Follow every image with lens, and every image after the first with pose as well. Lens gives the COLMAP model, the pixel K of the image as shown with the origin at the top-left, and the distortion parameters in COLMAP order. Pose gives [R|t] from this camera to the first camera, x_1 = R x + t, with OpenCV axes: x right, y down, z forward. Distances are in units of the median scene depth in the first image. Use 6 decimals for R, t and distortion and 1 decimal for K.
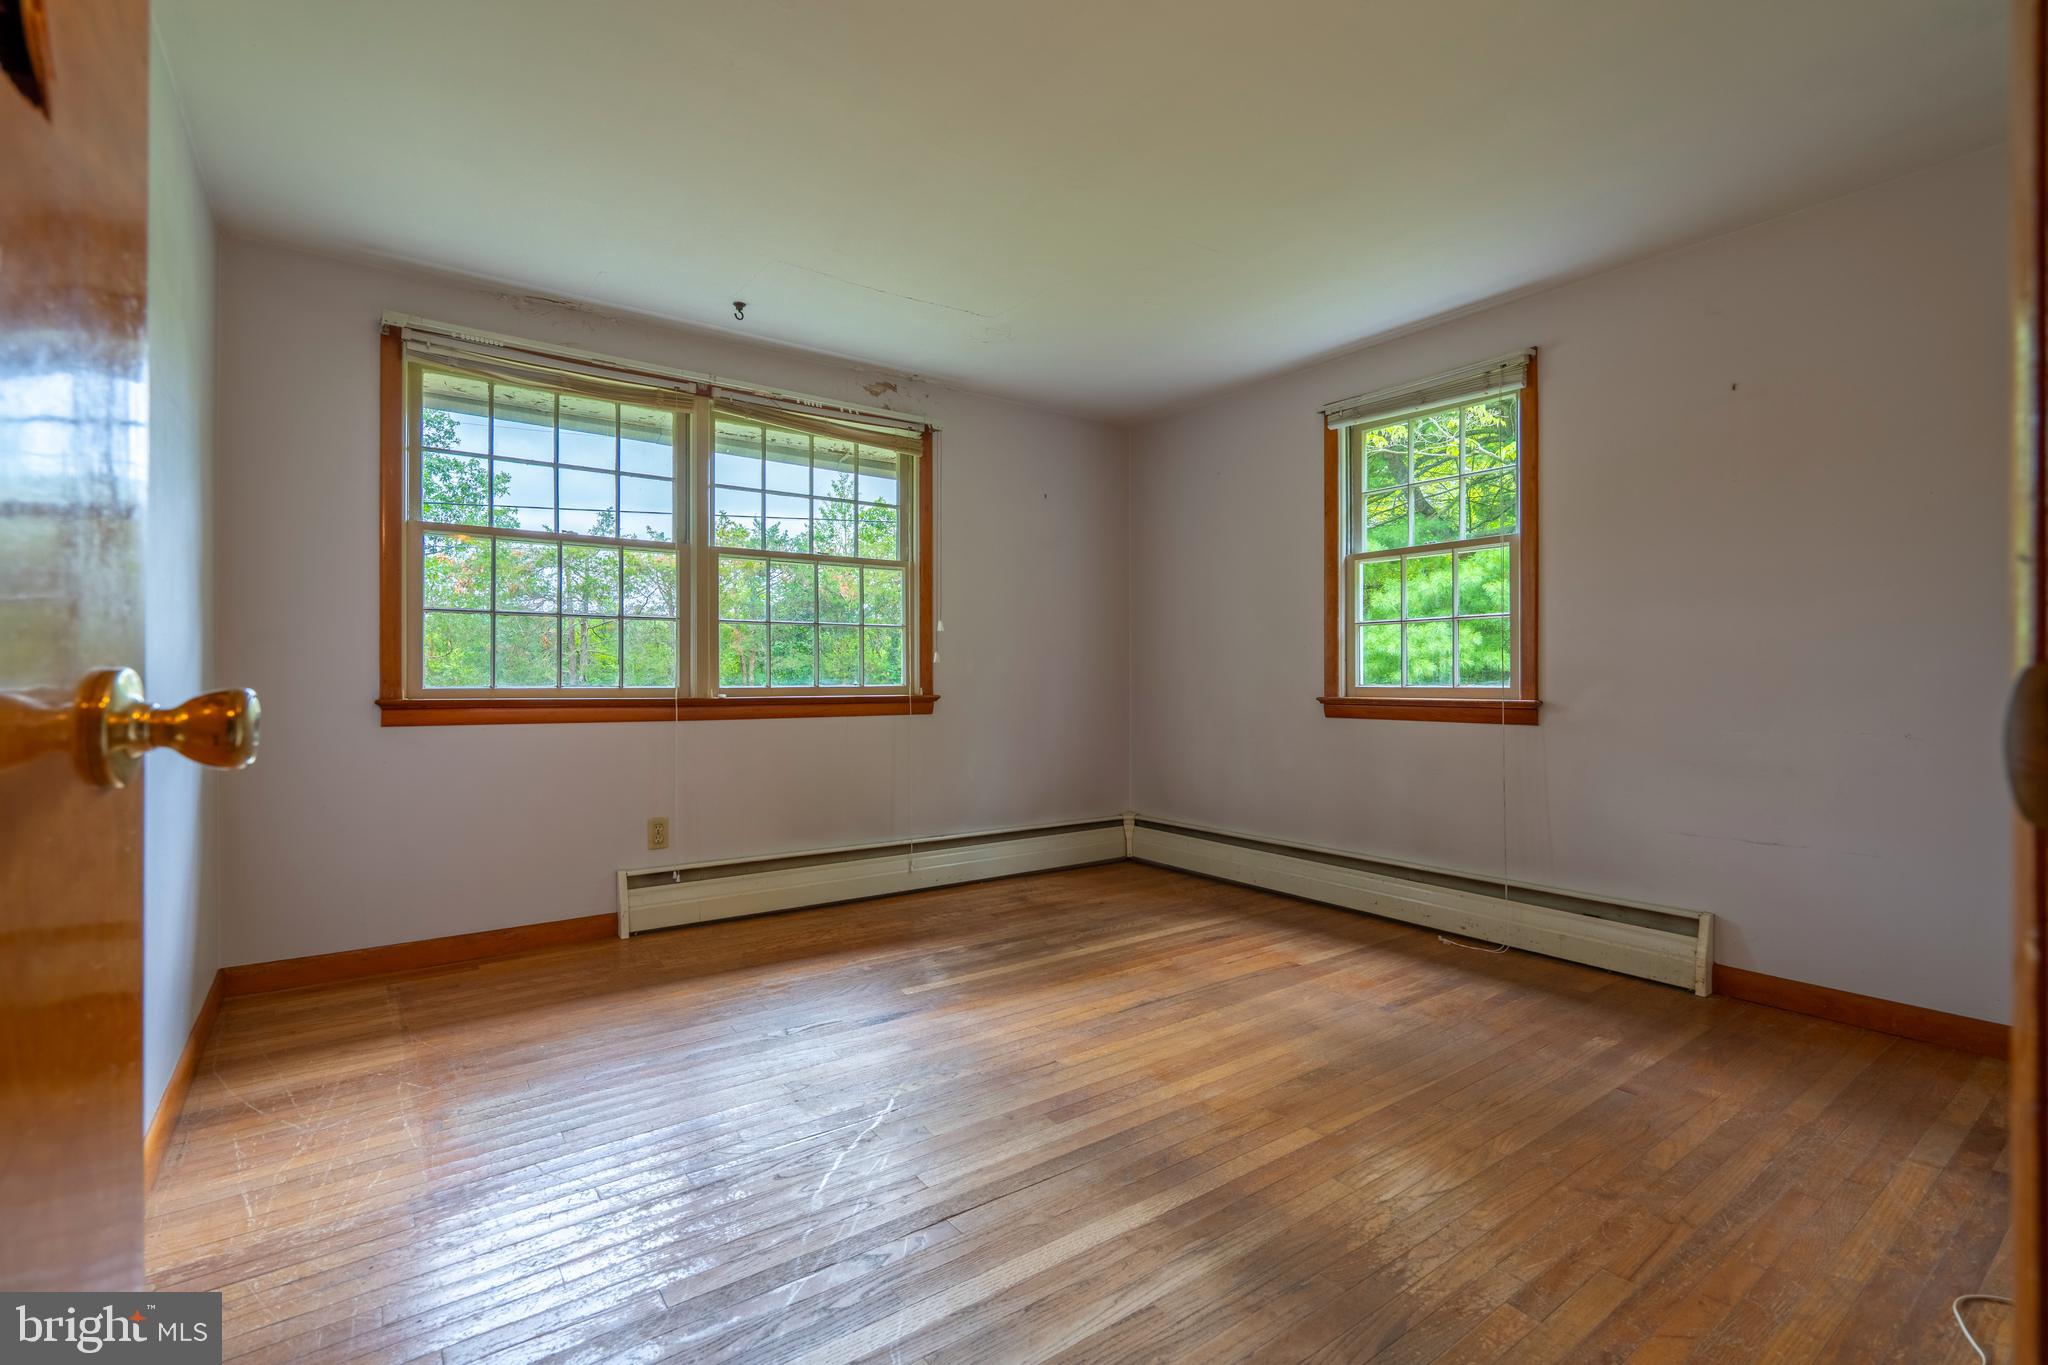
lens RADIAL K [[918.7, 0, 1012.2], [0, 918.7, 670.0], [0, 0, 1]] dist [-0.008564, 0.003455]
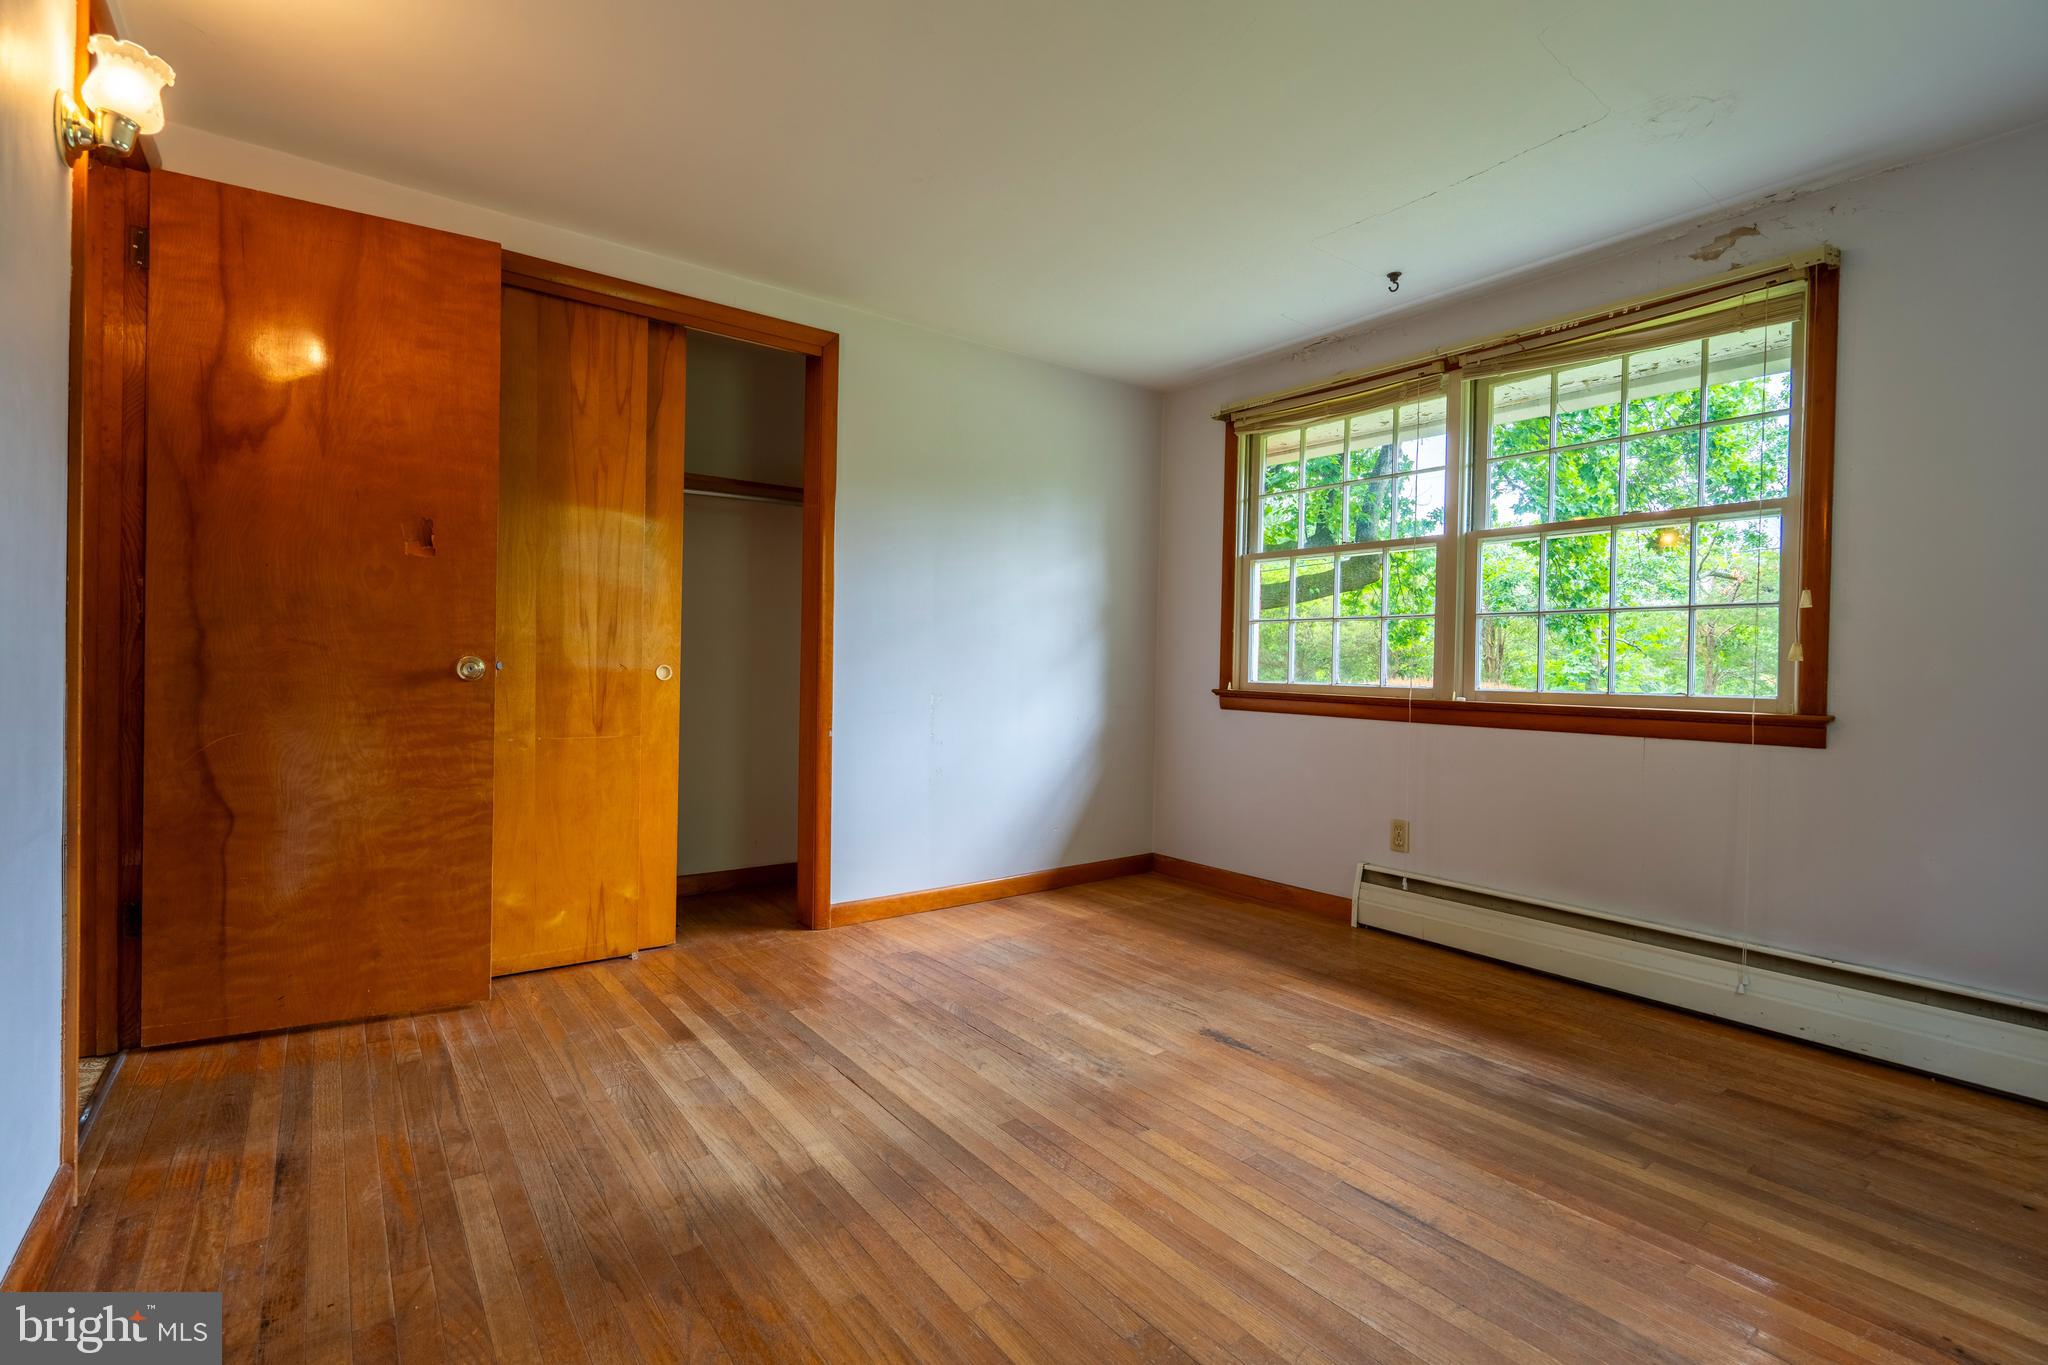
lens RADIAL K [[918.7, 0, 1017.4], [0, 918.7, 672.8], [0, 0, 1]] dist [-0.008564, 0.003455]
pose [[0.020028, 0.005921, -0.999782, 0.622693], [-0.010871, 0.999925, 0.005704, 0.002152], [0.999740, 0.010754, 0.020091, 0.603149]]
